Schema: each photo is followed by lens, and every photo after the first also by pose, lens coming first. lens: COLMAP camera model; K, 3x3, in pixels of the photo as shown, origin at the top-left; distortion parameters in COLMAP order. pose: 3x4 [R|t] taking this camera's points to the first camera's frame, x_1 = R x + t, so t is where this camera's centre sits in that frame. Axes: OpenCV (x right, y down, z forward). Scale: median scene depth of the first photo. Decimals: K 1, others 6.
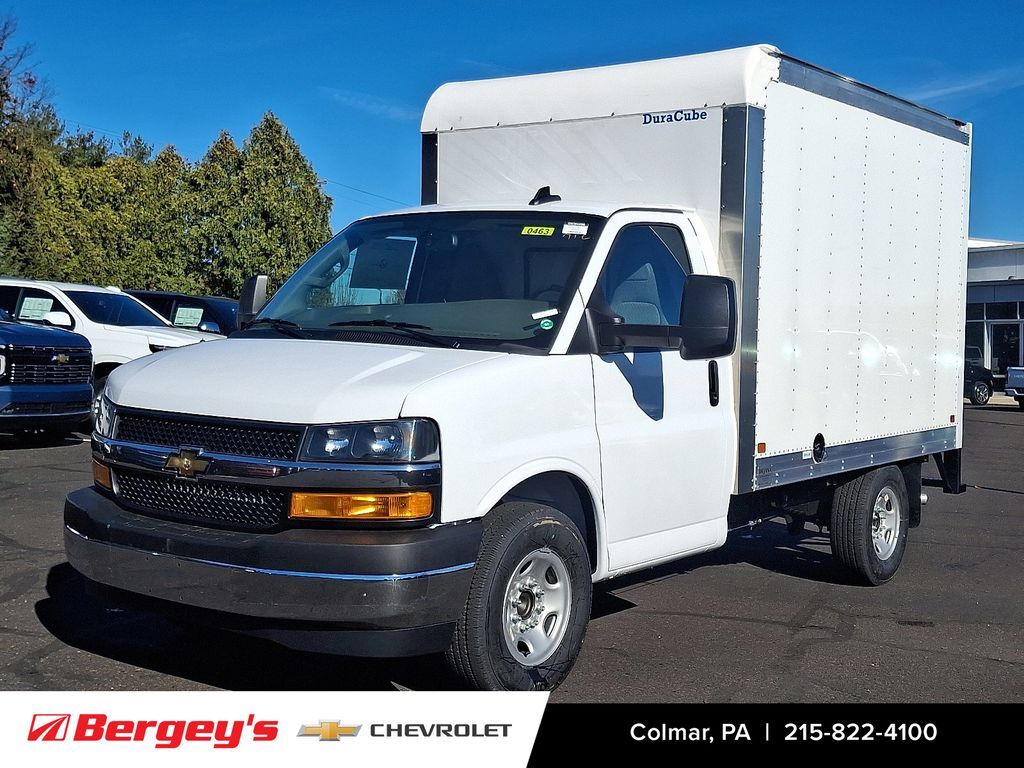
lens RADIAL K [[784.0, 0, 512.0], [0, 784.0, 384.0], [0, 0, 1]] dist [-0.003555, -0.002333]
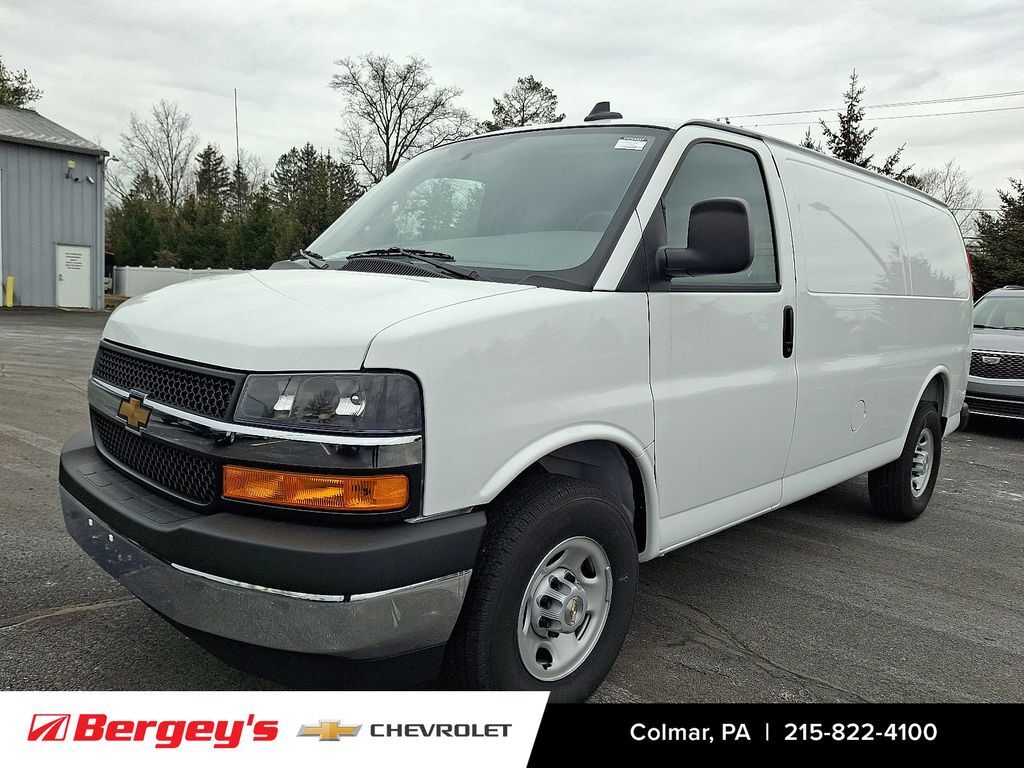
lens RADIAL K [[784.0, 0, 512.0], [0, 784.0, 384.0], [0, 0, 1]] dist [-0.003555, -0.002333]
pose [[0.996776, 0.029484, -0.074620, 0.028415], [-0.024168, 0.997171, 0.071177, 0.002323], [0.076508, -0.069145, 0.994669, 0.209330]]
